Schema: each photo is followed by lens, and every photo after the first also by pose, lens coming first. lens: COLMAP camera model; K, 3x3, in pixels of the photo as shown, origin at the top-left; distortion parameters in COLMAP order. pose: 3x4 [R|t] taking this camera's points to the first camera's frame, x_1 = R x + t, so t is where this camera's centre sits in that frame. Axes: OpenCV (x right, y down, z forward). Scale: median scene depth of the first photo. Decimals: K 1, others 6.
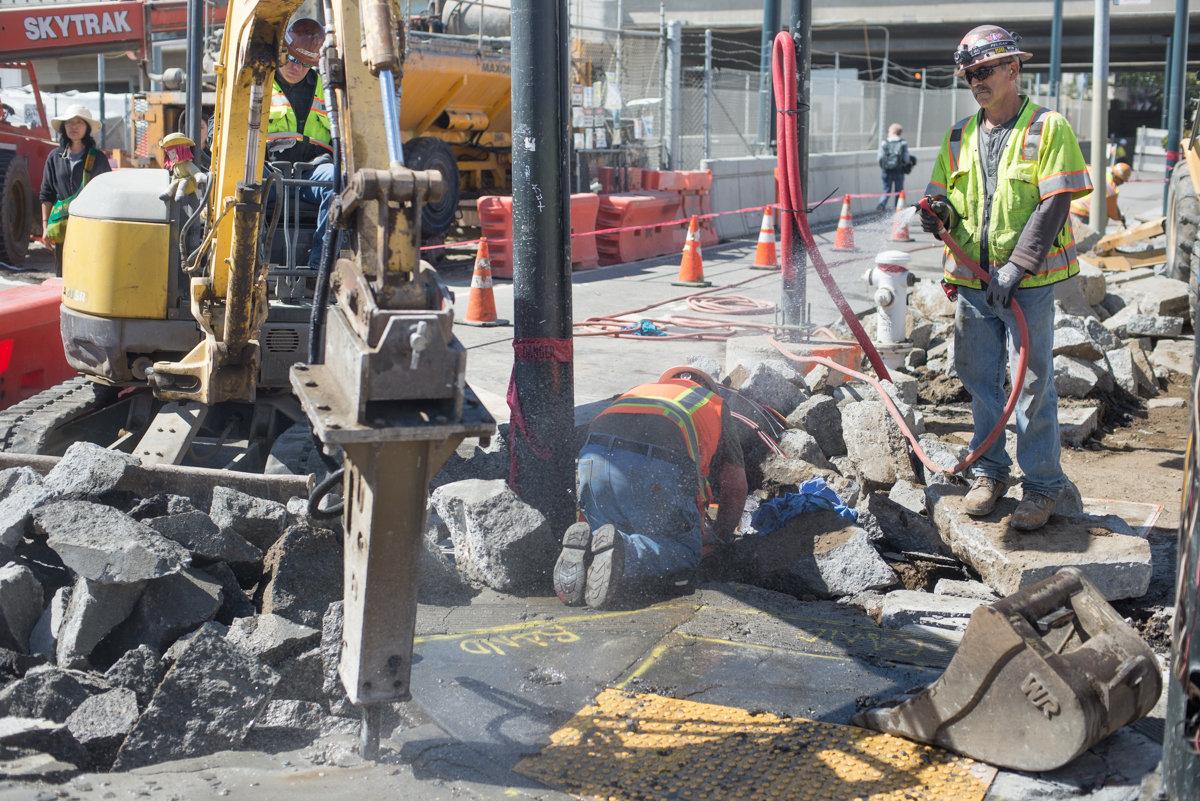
lens RADIAL K [[1629.5, 0, 600.0], [0, 1629.5, 400.5], [0, 0, 1]] dist [-0.009393, -0.008338]
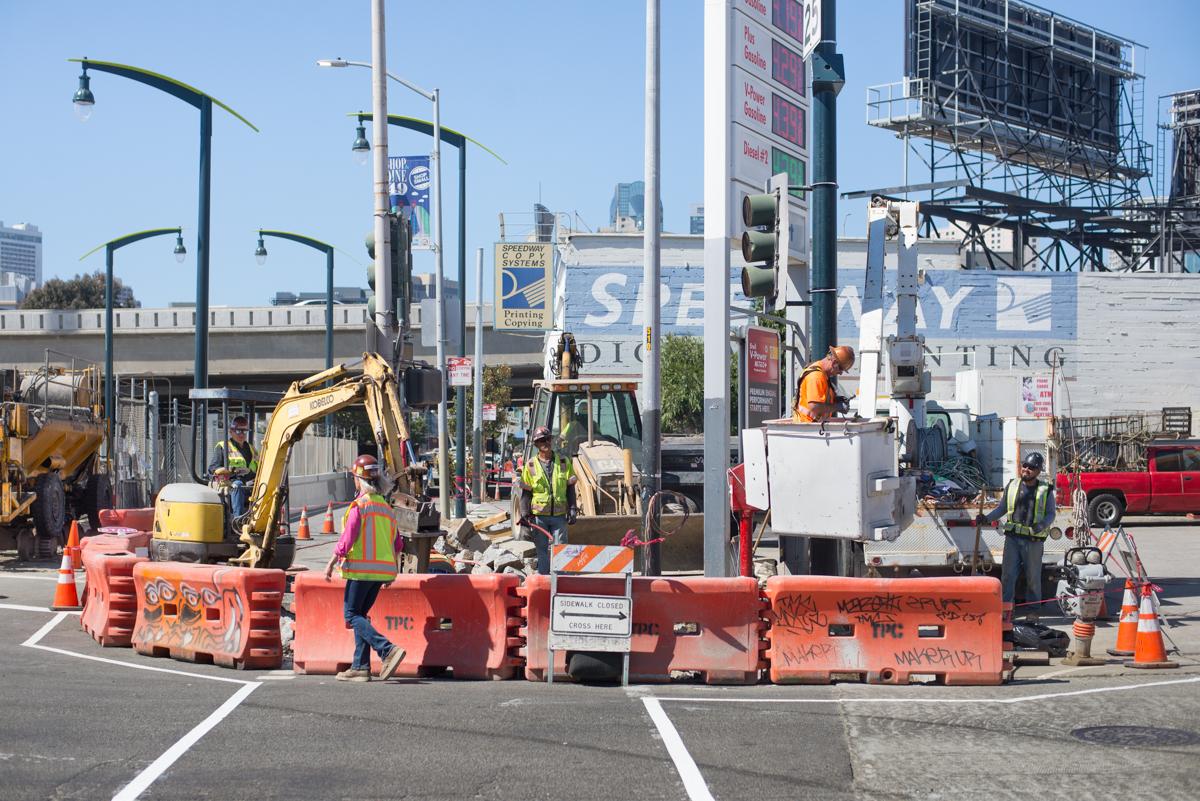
lens RADIAL K [[1629.5, 0, 600.0], [0, 1629.5, 400.5], [0, 0, 1]] dist [-0.009393, -0.008338]
pose [[0.887006, 0.007496, 0.461697, -0.371998], [0.086308, 0.979556, -0.181718, 0.097822], [-0.453620, 0.201033, 0.868225, -0.598907]]
